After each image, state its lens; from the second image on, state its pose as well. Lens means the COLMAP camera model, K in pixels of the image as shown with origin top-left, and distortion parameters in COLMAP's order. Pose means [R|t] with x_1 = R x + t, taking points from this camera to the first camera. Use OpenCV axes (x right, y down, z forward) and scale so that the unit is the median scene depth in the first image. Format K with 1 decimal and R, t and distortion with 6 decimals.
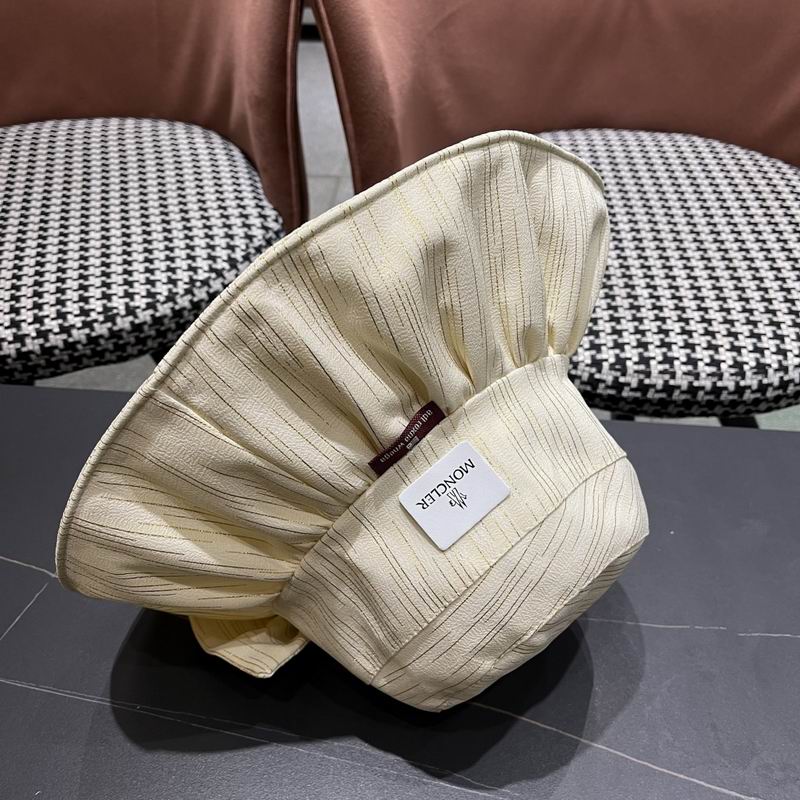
lens RADIAL K [[830.8, 0, 401.0], [0, 830.8, 415.5], [0, 0, 1]] dist [0.009214, 0.000000]
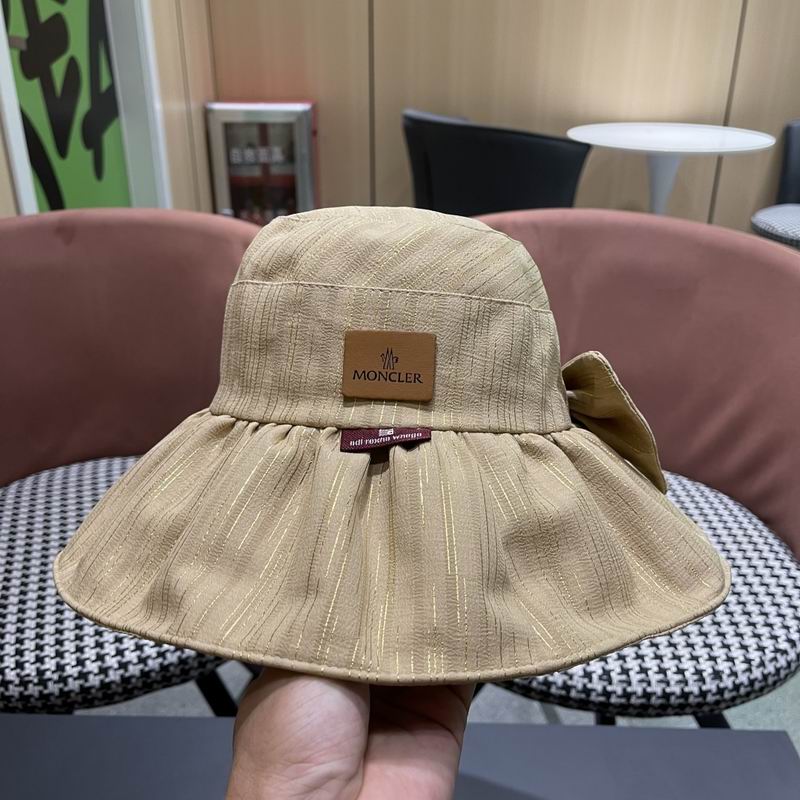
lens RADIAL K [[830.8, 0, 401.3], [0, 830.8, 398.4], [0, 0, 1]] dist [0.009214, 0.000000]
pose [[0.996867, -0.017734, 0.077086, -0.120738], [0.039983, 0.953847, -0.297618, -0.091681], [-0.068250, 0.299768, 0.951568, -0.264708]]
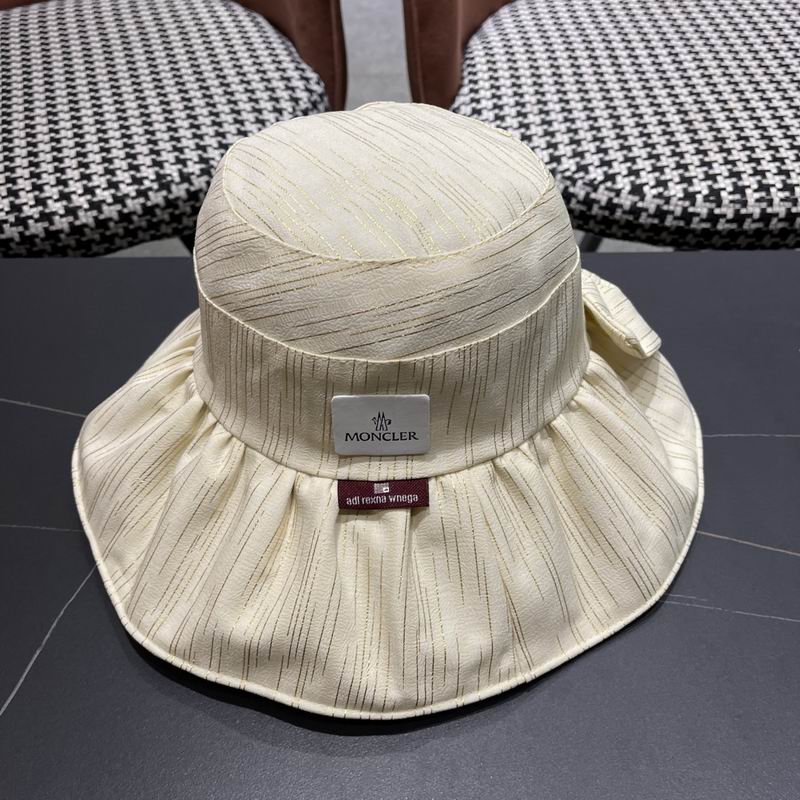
lens RADIAL K [[830.8, 0, 401.5], [0, 830.8, 405.9], [0, 0, 1]] dist [0.009214, 0.000000]
pose [[0.996901, -0.068340, 0.038952, -0.139610], [0.065735, 0.995741, 0.064642, 0.087746], [-0.043204, -0.061881, 0.997148, 0.040641]]
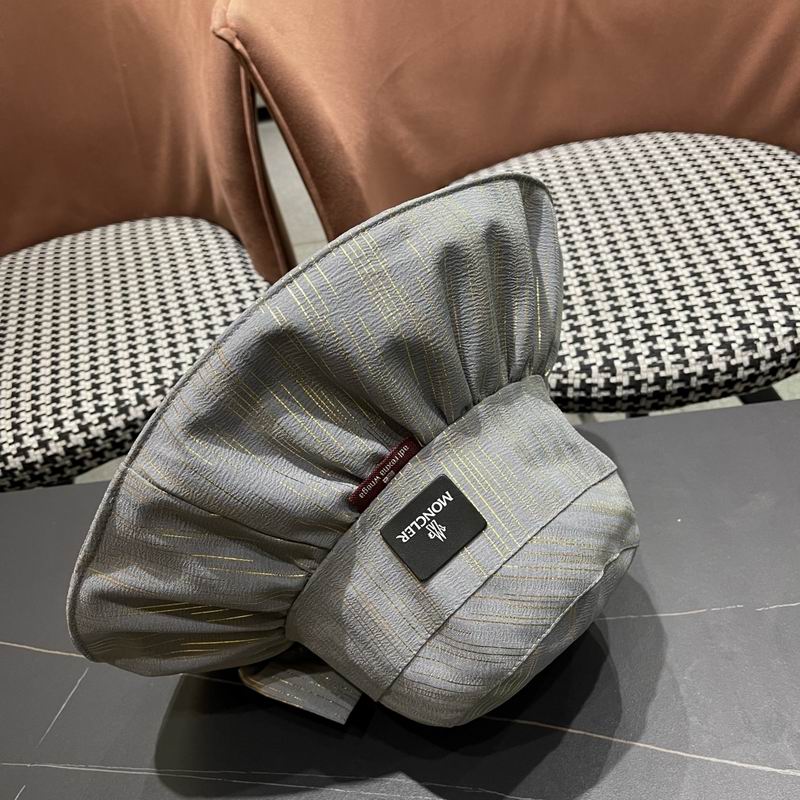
lens RADIAL K [[830.8, 0, 401.6], [0, 830.8, 414.0], [0, 0, 1]] dist [0.009214, 0.000000]
pose [[0.981963, -0.176740, -0.067174, 0.068187], [0.172575, 0.982949, -0.063481, 0.016106], [0.077248, 0.050743, 0.995720, -0.024562]]
